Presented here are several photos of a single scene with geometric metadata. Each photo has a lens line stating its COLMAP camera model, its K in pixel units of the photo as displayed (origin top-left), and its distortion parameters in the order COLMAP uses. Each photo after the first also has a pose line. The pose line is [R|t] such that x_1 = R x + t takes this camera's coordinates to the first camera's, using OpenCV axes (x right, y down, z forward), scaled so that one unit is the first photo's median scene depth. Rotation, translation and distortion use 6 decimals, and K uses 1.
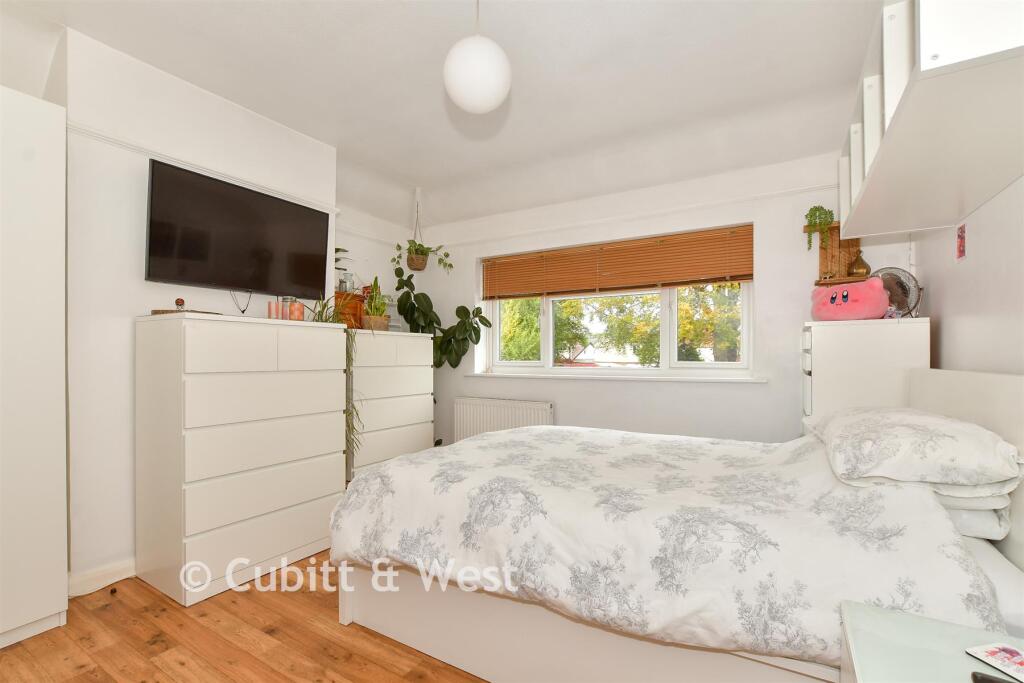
lens RADIAL K [[456.1, 0, 512.4], [0, 456.1, 349.2], [0, 0, 1]] dist [-0.013630, -0.000040]
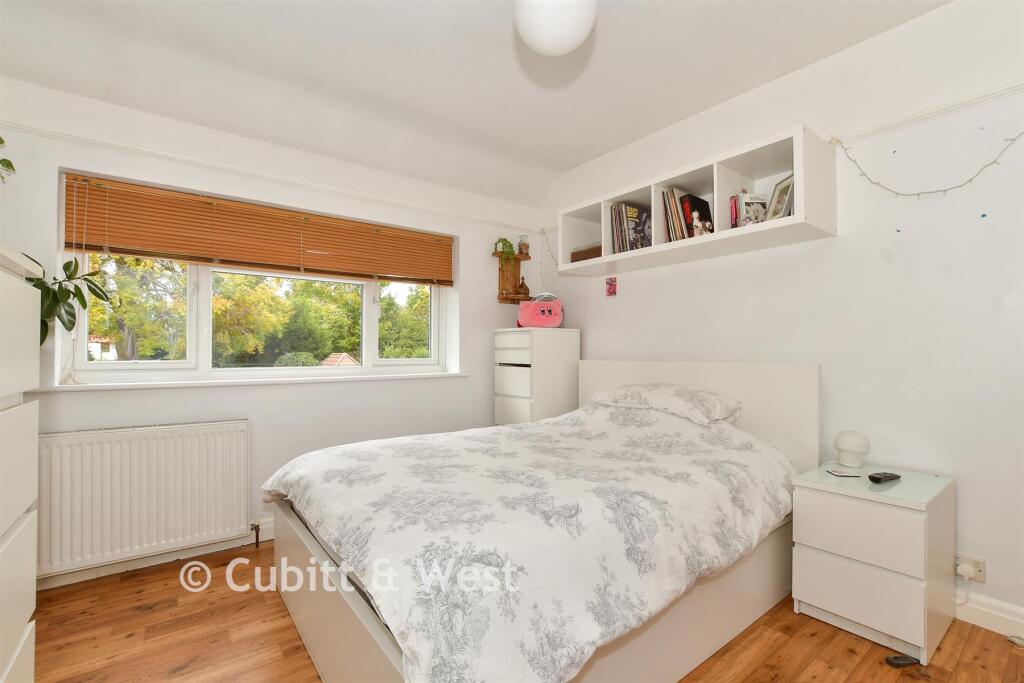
lens RADIAL K [[456.1, 0, 513.1], [0, 456.1, 346.4], [0, 0, 1]] dist [-0.013630, -0.000040]
pose [[0.369311, 0.014422, 0.929194, -0.794269], [-0.012578, 0.999866, -0.010520, 0.014151], [-0.929221, -0.007802, 0.369443, 0.729451]]
